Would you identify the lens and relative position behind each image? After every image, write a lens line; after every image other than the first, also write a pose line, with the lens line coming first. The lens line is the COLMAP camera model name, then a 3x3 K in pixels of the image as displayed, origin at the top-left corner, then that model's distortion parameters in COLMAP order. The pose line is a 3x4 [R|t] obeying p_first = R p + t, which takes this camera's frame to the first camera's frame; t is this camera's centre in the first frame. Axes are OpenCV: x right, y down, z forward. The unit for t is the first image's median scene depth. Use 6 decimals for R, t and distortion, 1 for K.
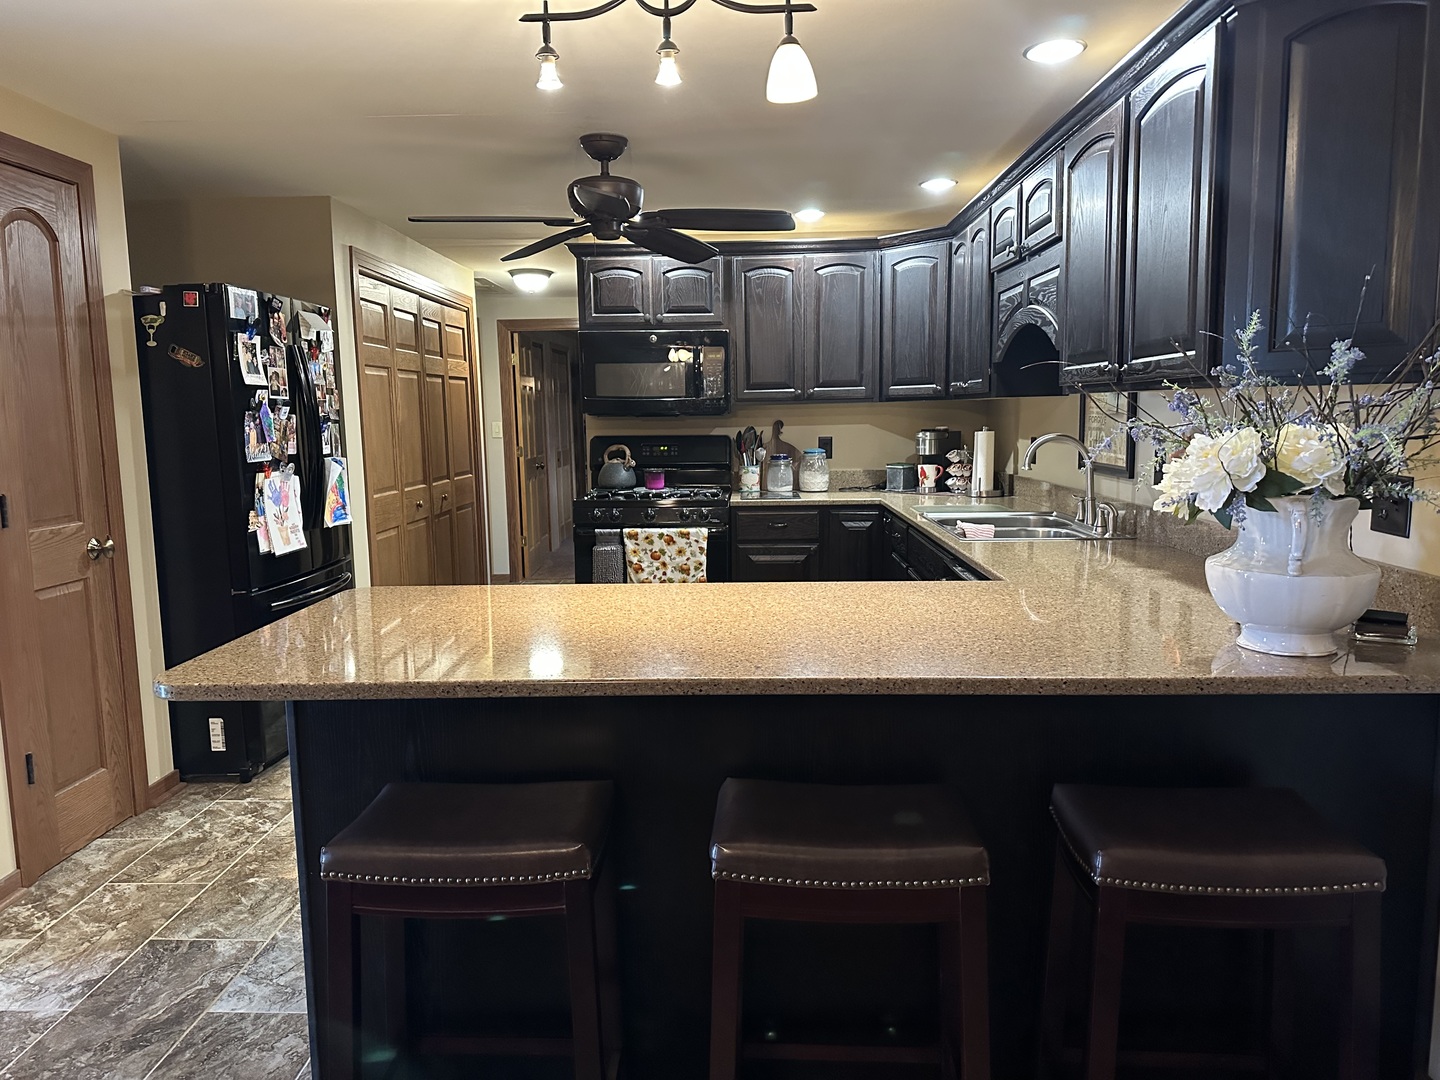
lens RADIAL K [[1023.9, 0, 720.0], [0, 1023.9, 543.7], [0, 0, 1]] dist [0.057812, -0.033930]
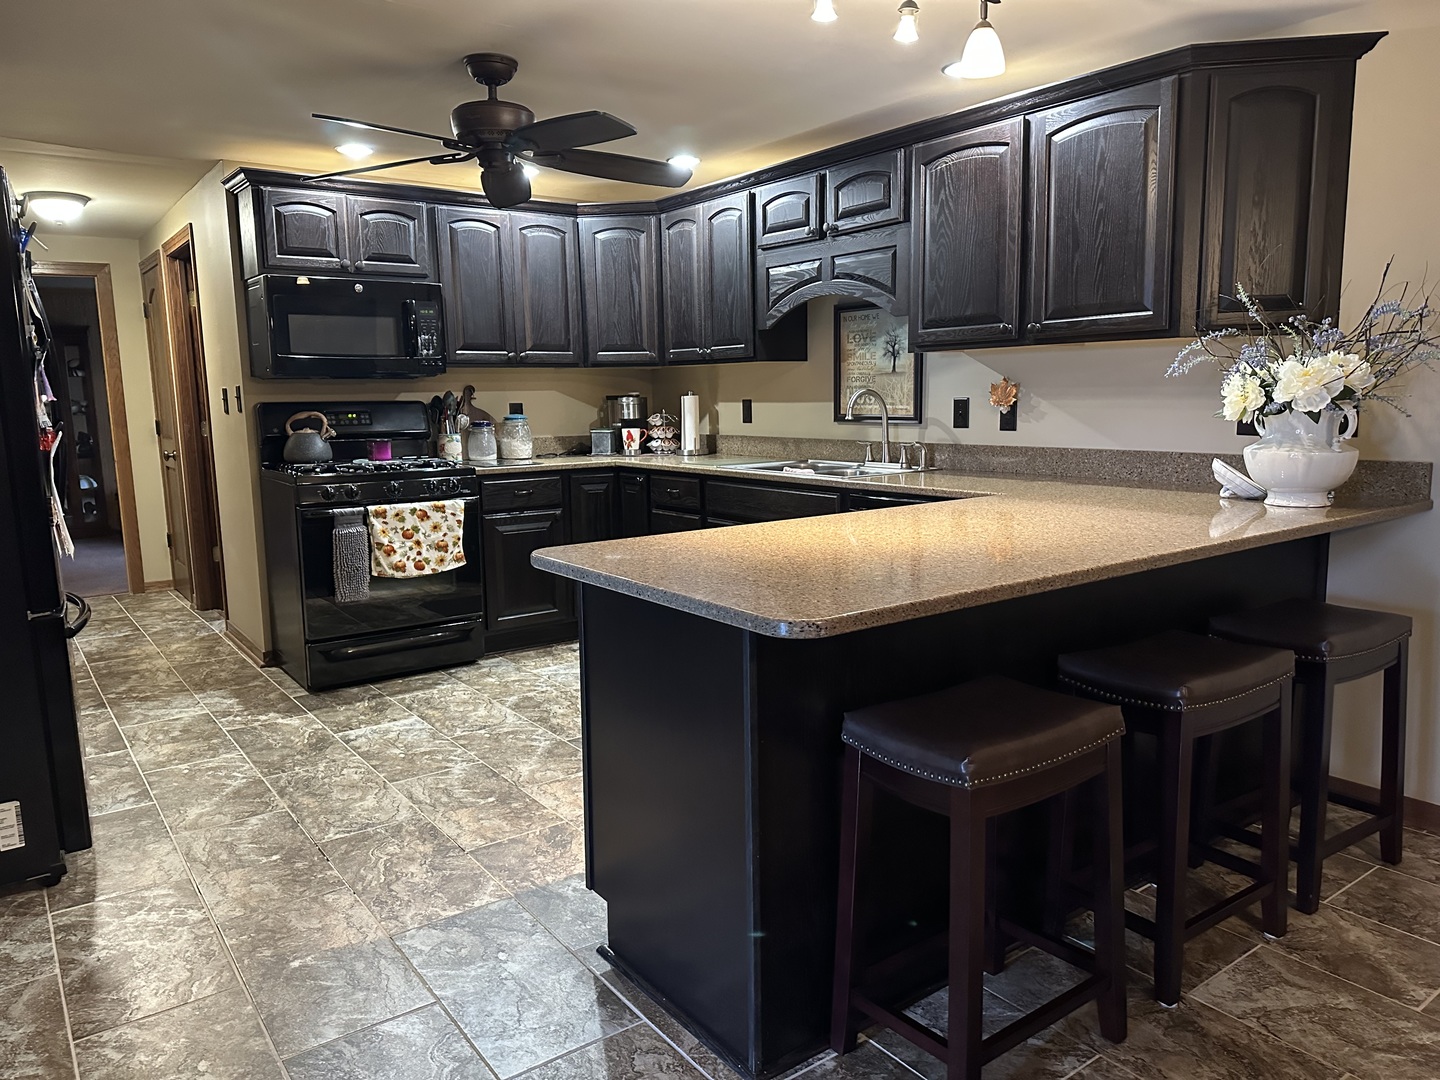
lens RADIAL K [[1023.9, 0, 755.0], [0, 1023.9, 532.1], [0, 0, 1]] dist [0.057812, -0.033930]
pose [[0.780279, -0.083503, 0.619832, -0.380754], [0.084193, 0.996050, 0.028200, 0.010200], [-0.619738, 0.030181, 0.784228, 0.113111]]
